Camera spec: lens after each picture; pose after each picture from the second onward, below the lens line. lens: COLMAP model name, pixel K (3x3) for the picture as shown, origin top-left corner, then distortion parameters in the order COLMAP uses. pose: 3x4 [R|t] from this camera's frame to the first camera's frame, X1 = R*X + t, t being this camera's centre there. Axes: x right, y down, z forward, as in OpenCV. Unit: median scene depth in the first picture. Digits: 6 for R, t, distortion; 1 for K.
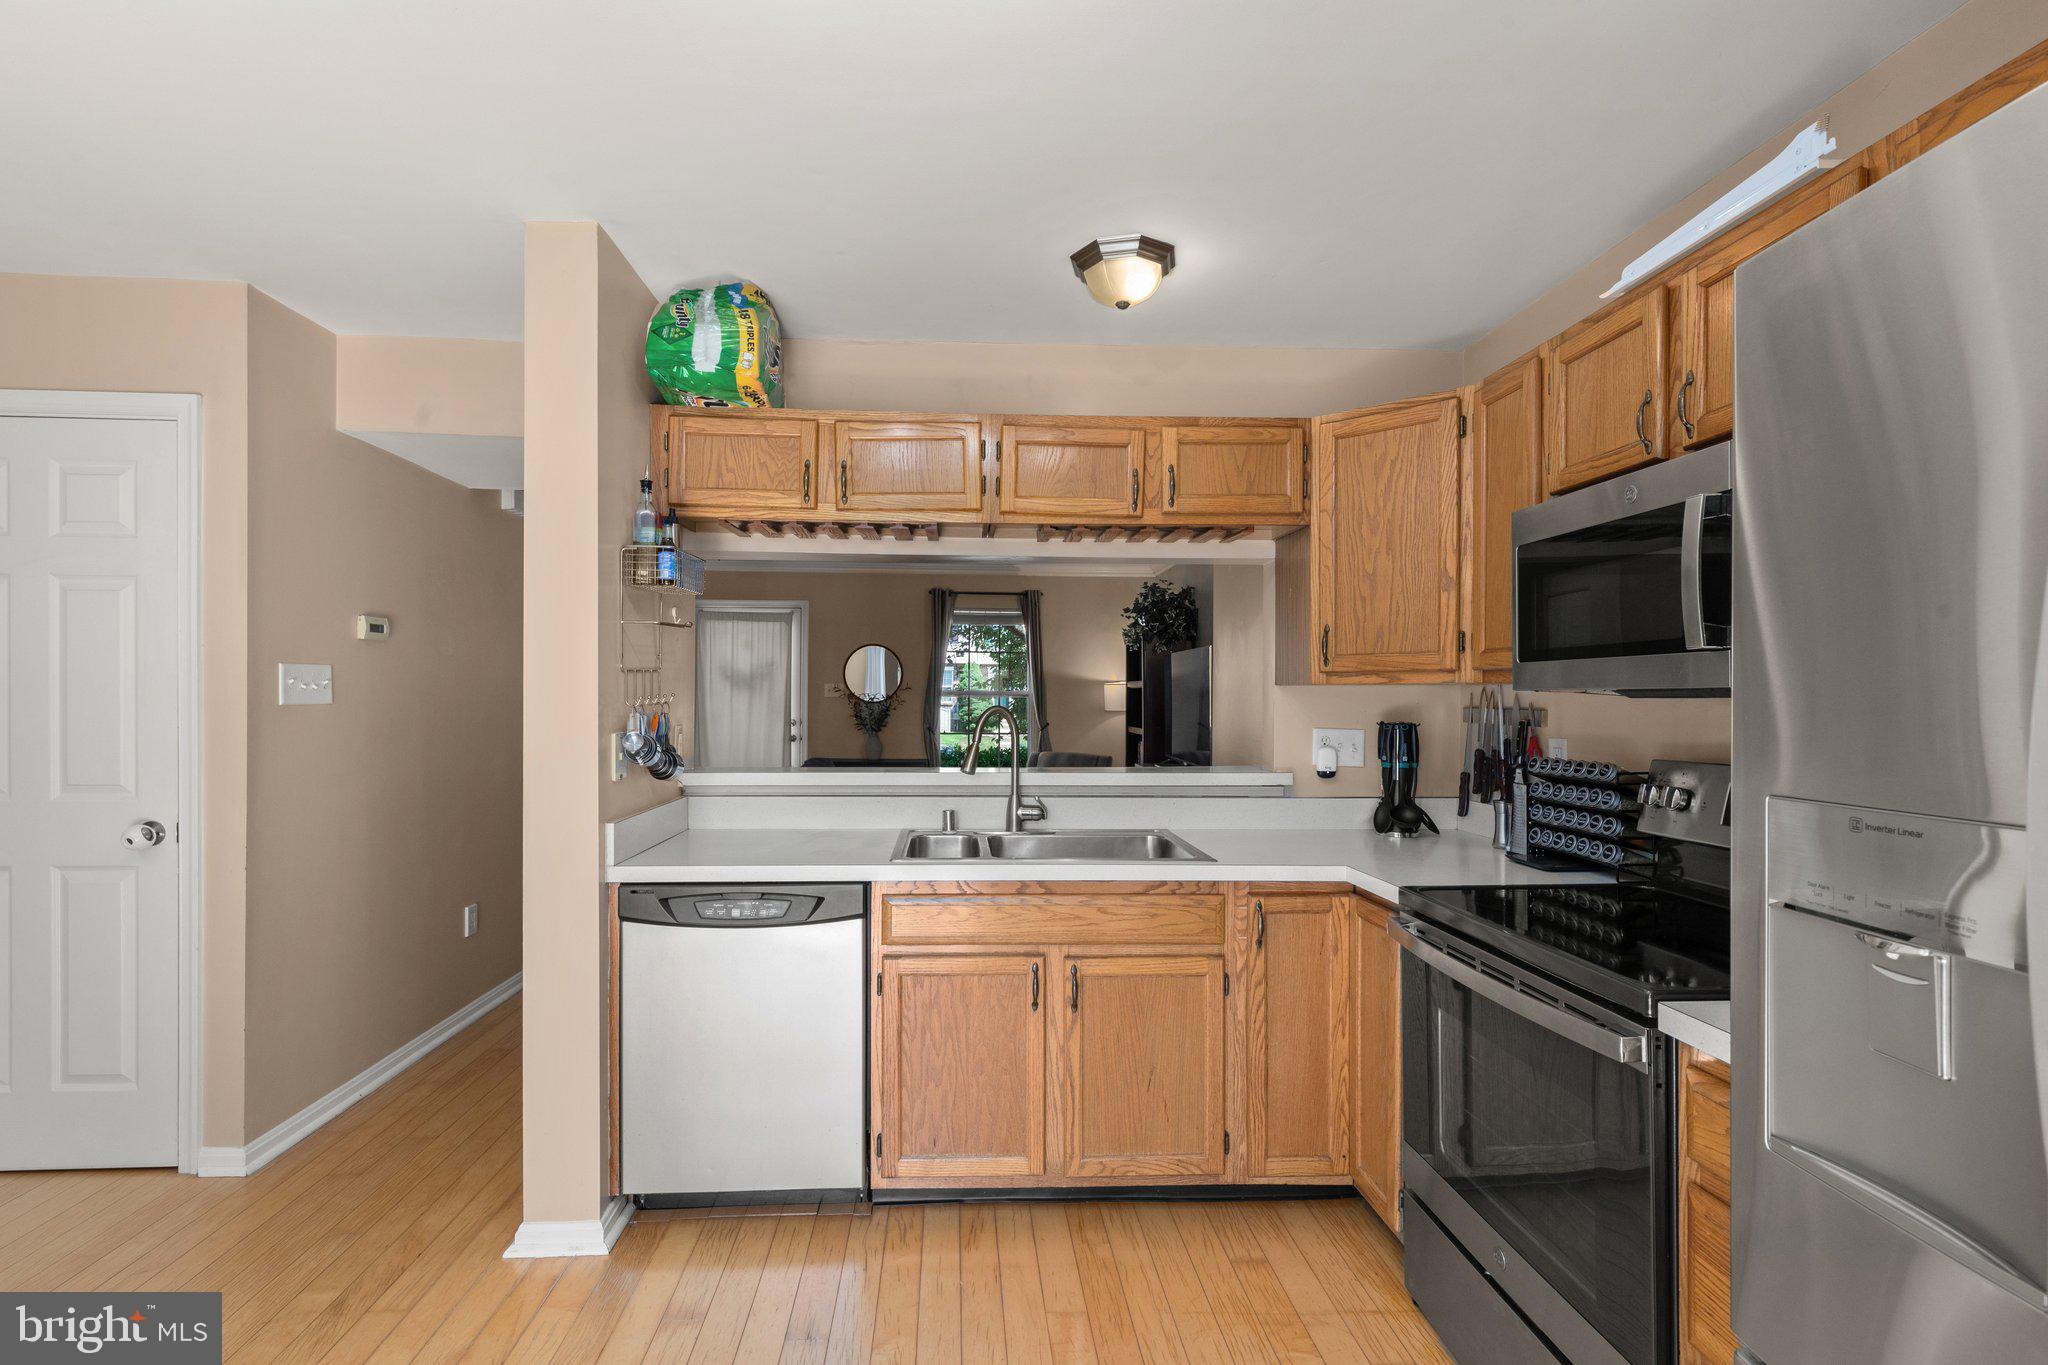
lens RADIAL K [[938.1, 0, 1018.8], [0, 938.1, 691.7], [0, 0, 1]] dist [0.004208, -0.000691]
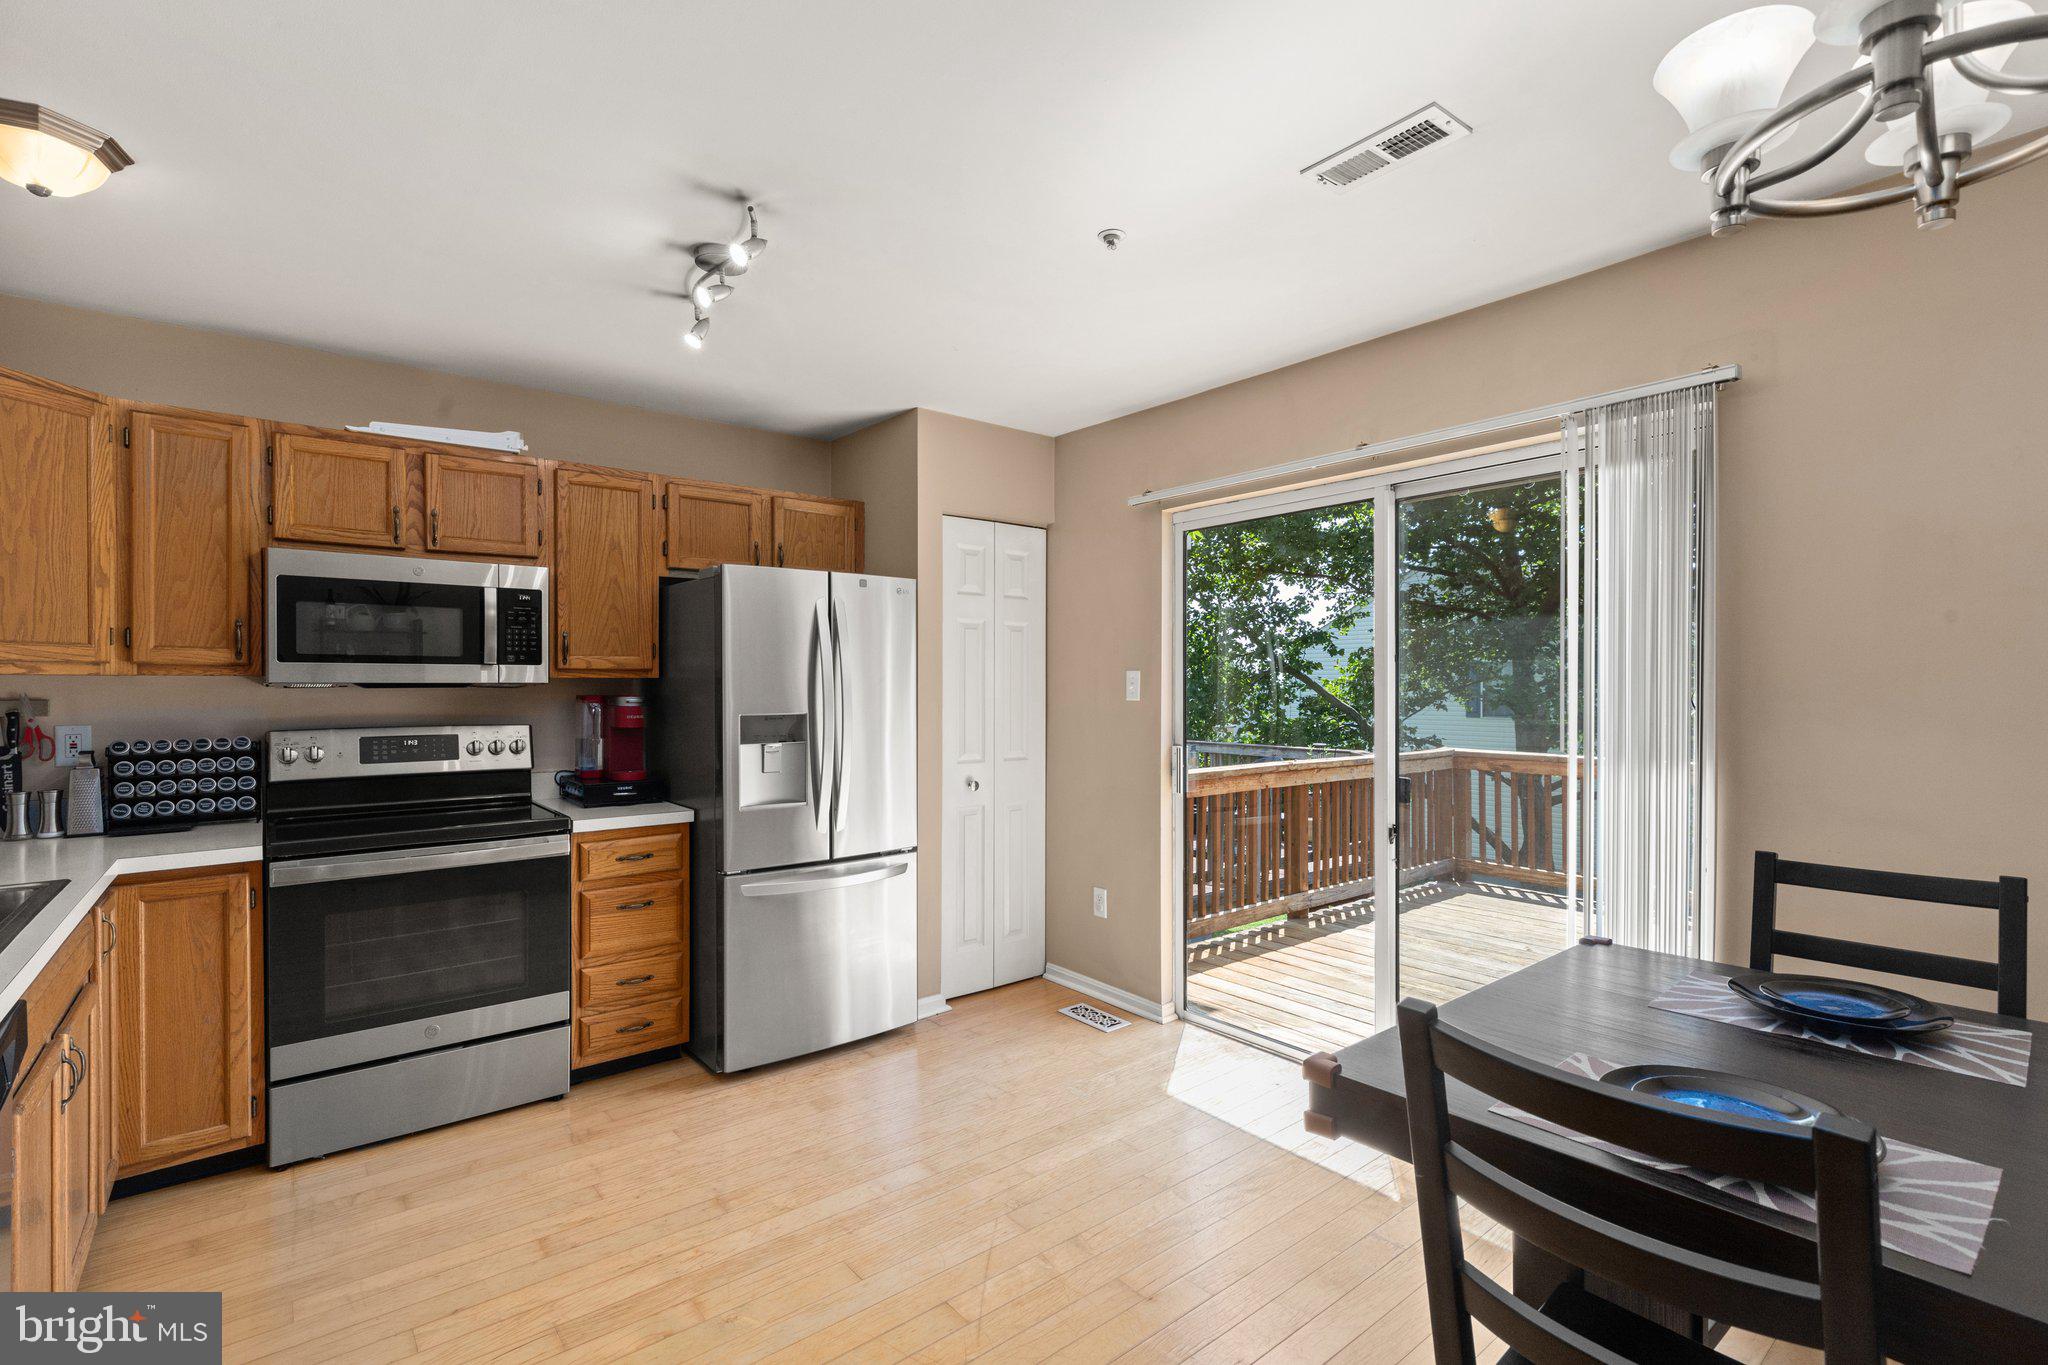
lens RADIAL K [[938.1, 0, 1018.8], [0, 938.1, 691.7], [0, 0, 1]] dist [0.004208, -0.000691]
pose [[-0.591423, -0.009303, 0.806308, -0.975137], [-0.001473, 0.999944, 0.010456, -0.002962], [-0.806360, 0.004996, -0.591404, 0.783823]]
